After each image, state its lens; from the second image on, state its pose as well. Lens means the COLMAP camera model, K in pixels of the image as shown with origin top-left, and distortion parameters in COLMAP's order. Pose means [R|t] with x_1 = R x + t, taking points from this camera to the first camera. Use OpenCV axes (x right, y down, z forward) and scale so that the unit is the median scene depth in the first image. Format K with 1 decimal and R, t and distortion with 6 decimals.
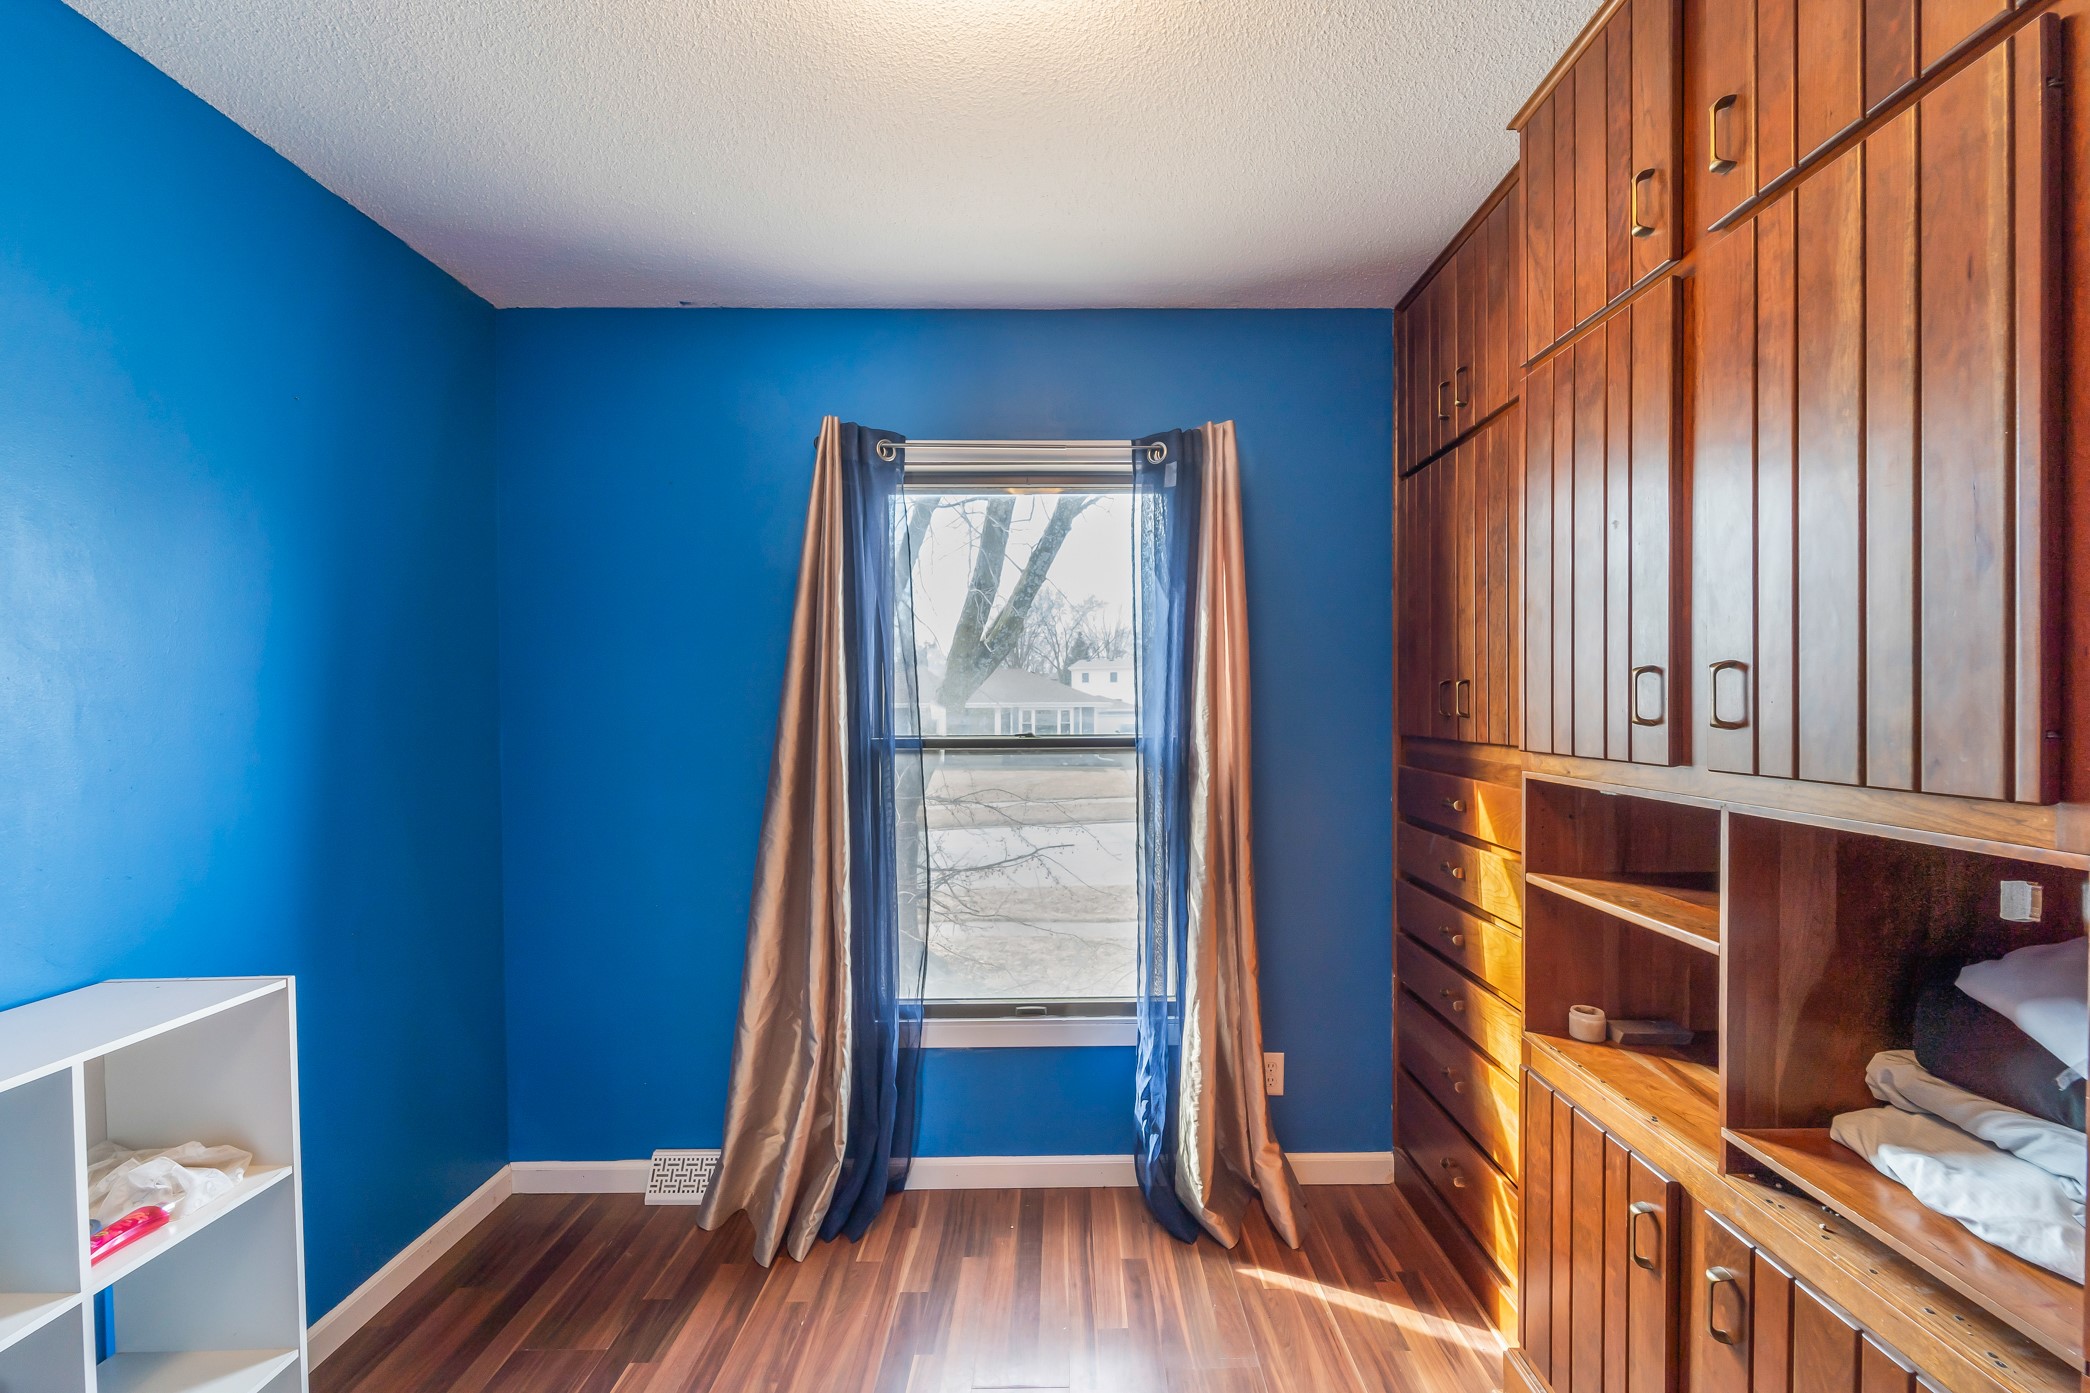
lens RADIAL K [[852.9, 0, 1052.3], [0, 852.9, 712.1], [0, 0, 1]] dist [0.002002, -0.000401]
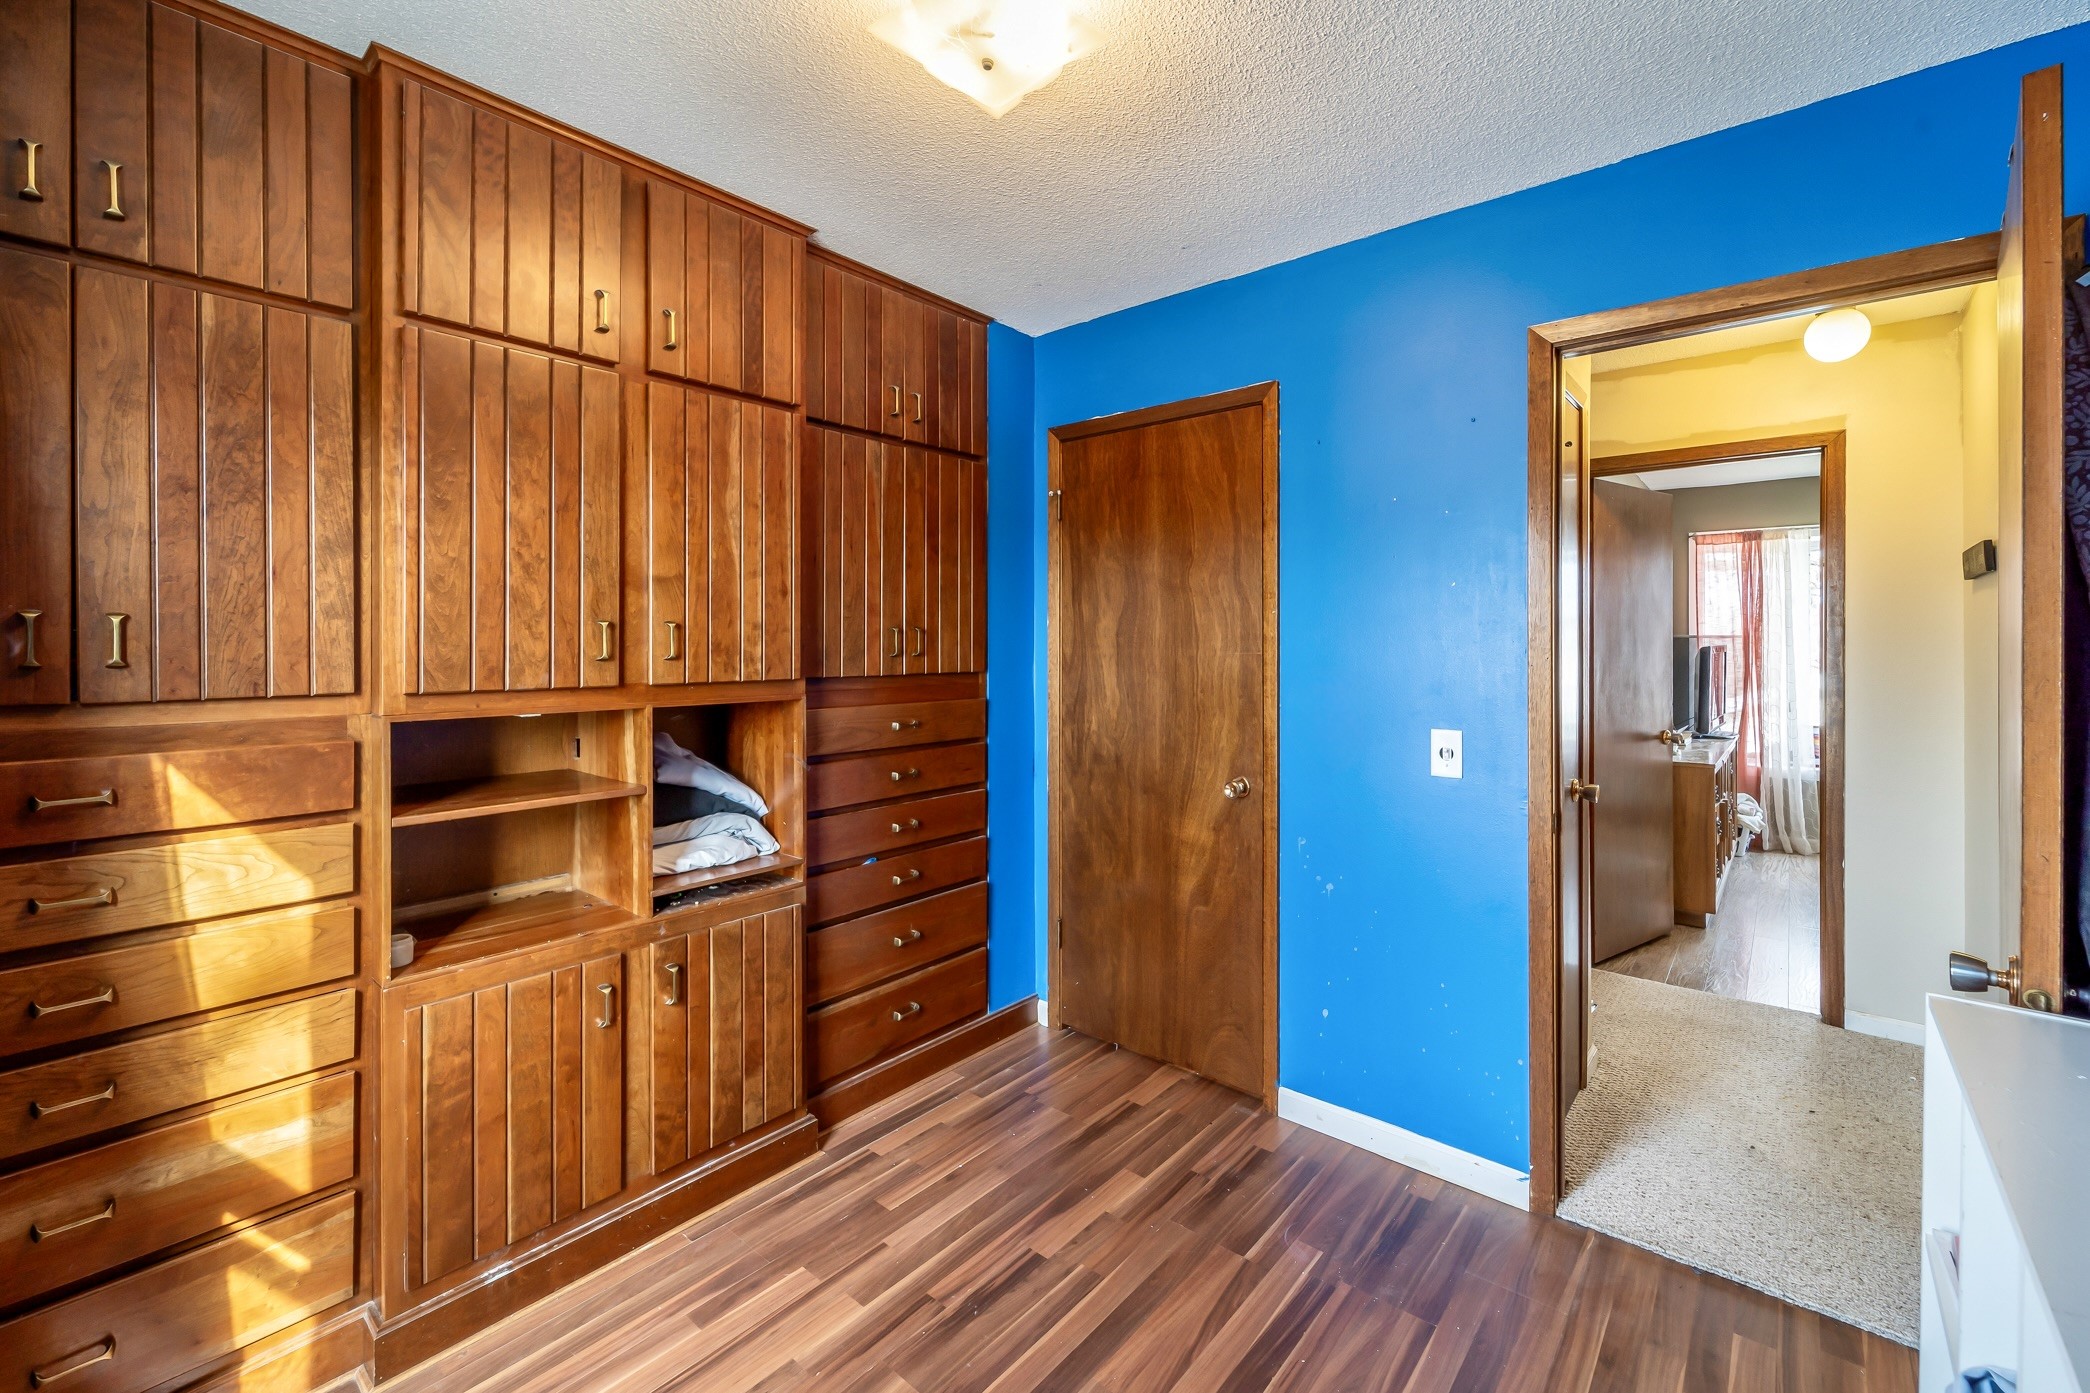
lens RADIAL K [[879.5, 0, 1045.8], [0, 879.5, 639.2], [0, 0, 1]] dist [0.000617, -0.000152]
pose [[-0.766050, 0.003677, 0.642770, -0.544008], [0.007296, 0.999969, 0.002975, -0.013224], [-0.642739, 0.006969, -0.766053, 1.038522]]
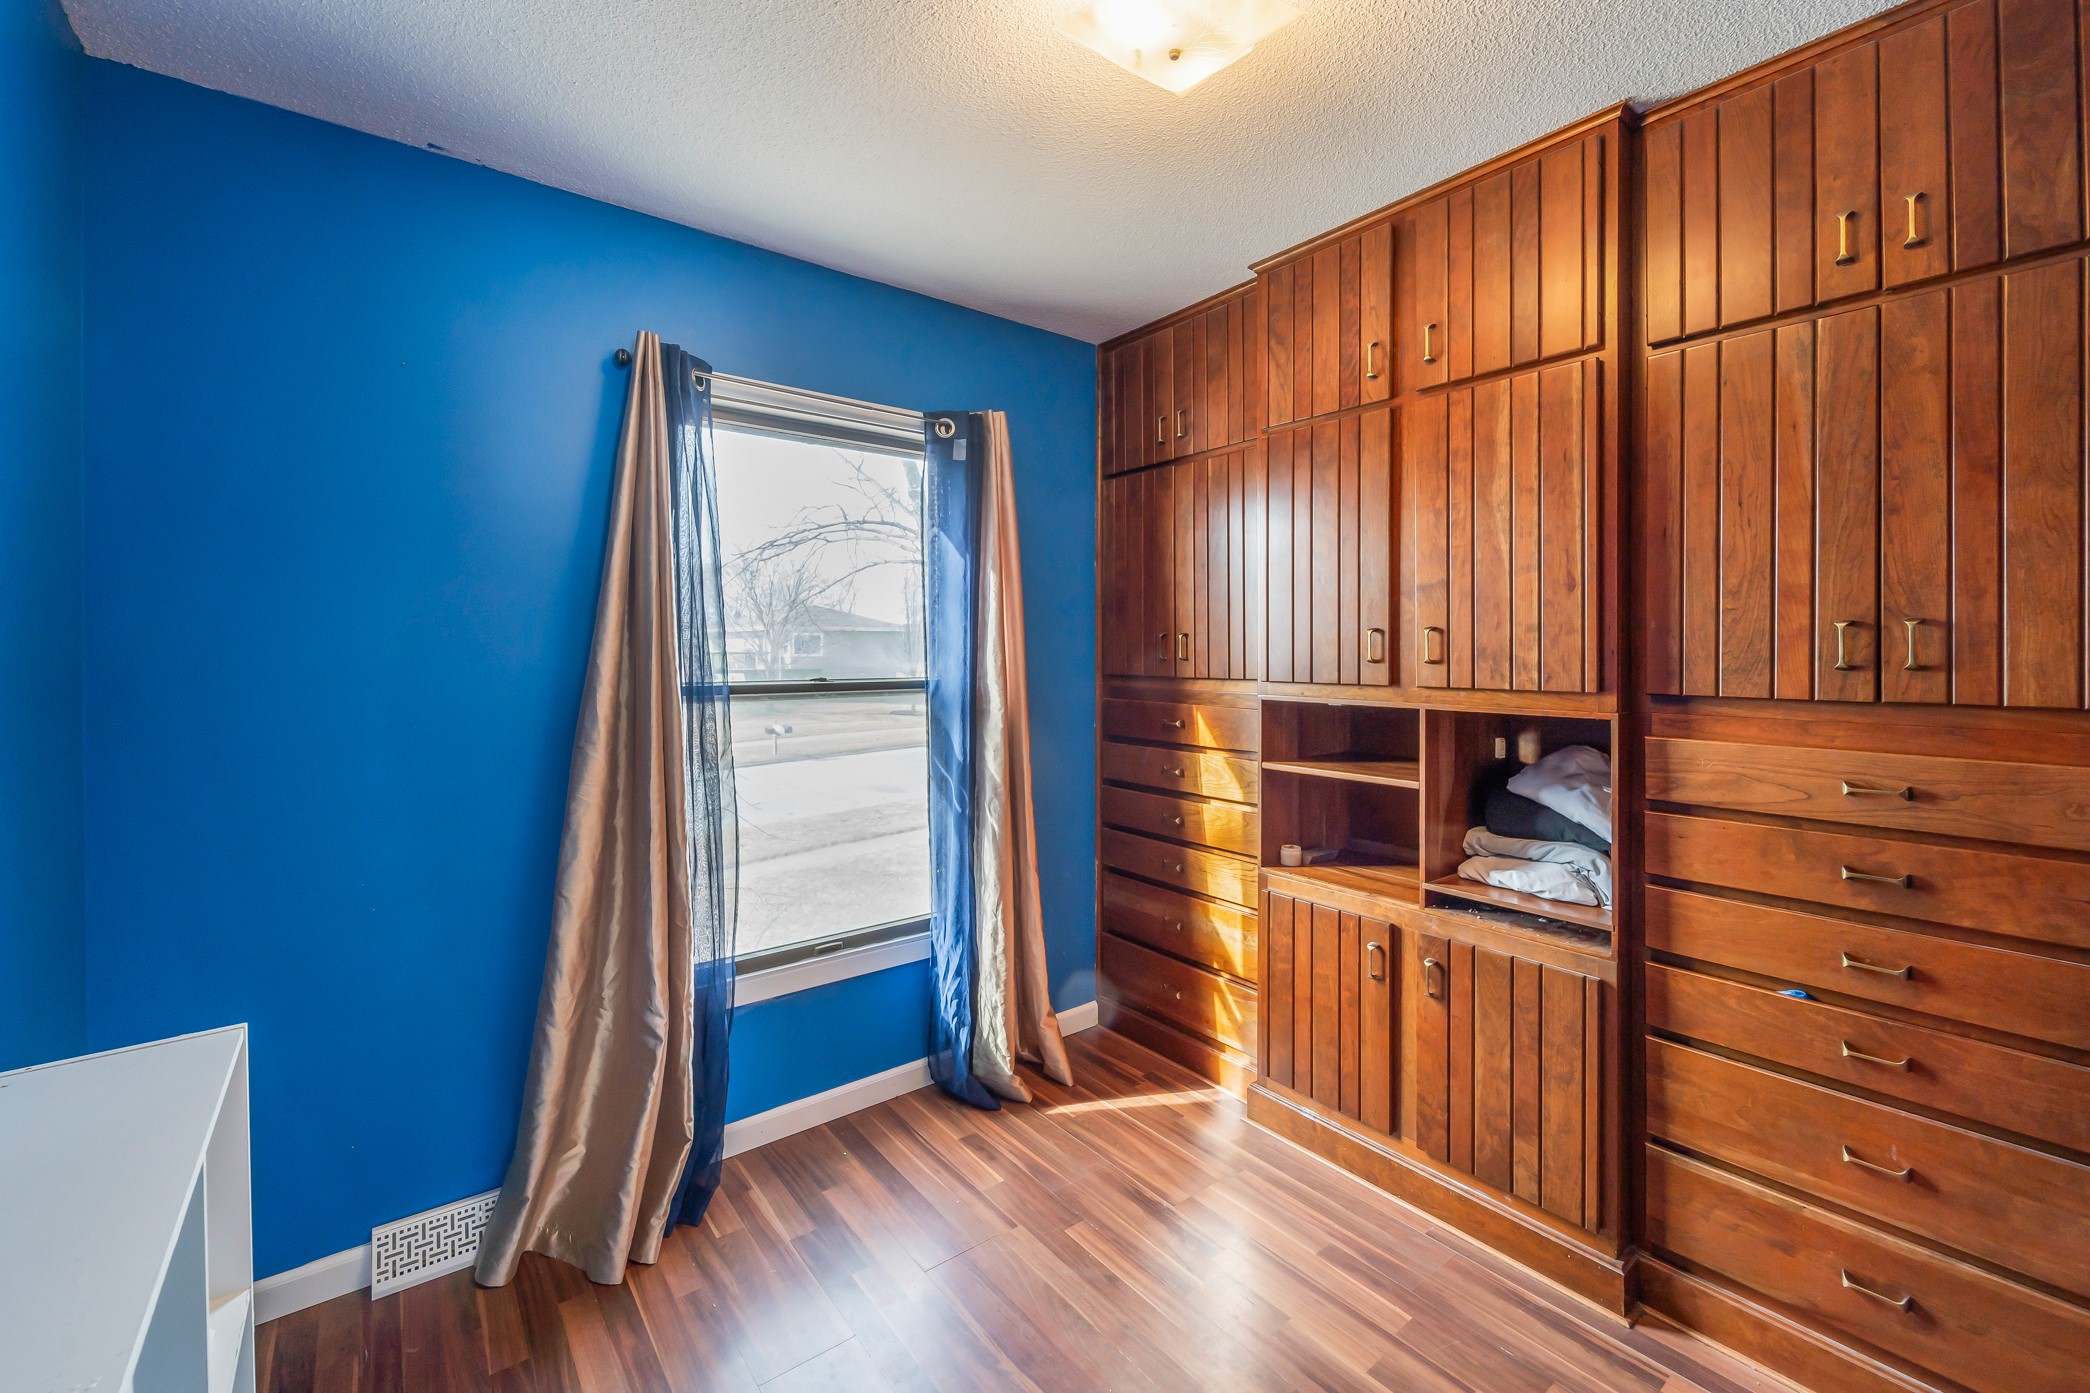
lens RADIAL K [[865.4, 0, 1041.8], [0, 865.4, 654.0], [0, 0, 1]] dist [-0.001142, -0.000263]
pose [[0.793162, 0.001507, 0.609009, -0.553986], [0.003076, 0.999974, -0.006480, 0.003825], [-0.609003, 0.007013, 0.793137, 0.017168]]
